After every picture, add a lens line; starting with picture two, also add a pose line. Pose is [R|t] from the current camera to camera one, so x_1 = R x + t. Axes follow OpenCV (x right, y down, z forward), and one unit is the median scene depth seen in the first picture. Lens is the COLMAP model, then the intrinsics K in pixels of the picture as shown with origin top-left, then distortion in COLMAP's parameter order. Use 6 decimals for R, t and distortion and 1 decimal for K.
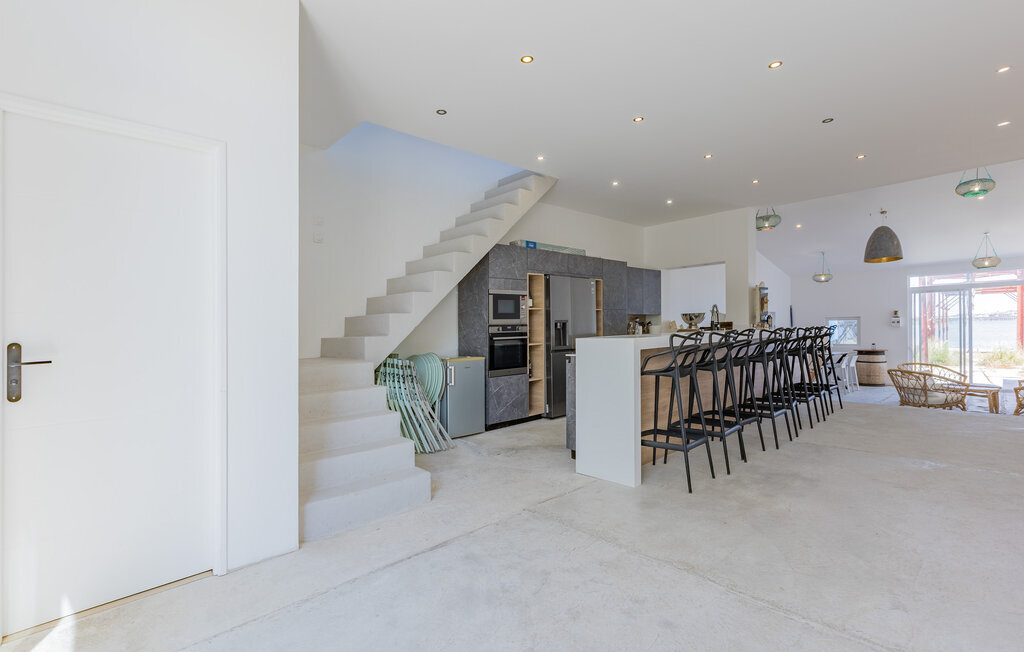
lens RADIAL K [[467.9, 0, 511.2], [0, 467.9, 372.2], [0, 0, 1]] dist [0.002951, 0.000380]
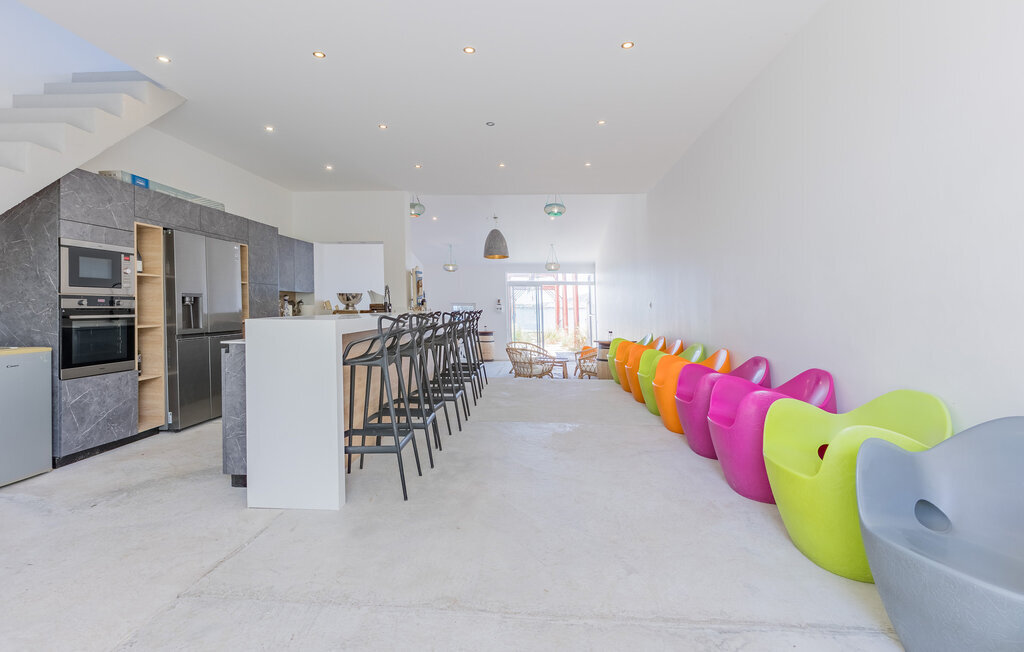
lens RADIAL K [[483.0, 0, 512.2], [0, 483.0, 332.3], [0, 0, 1]] dist [0.002778, 0.000230]
pose [[0.729555, -0.006202, 0.683894, -0.046240], [0.037802, 0.998796, -0.031269, -0.008547], [-0.682876, 0.048665, 0.728911, 0.119218]]
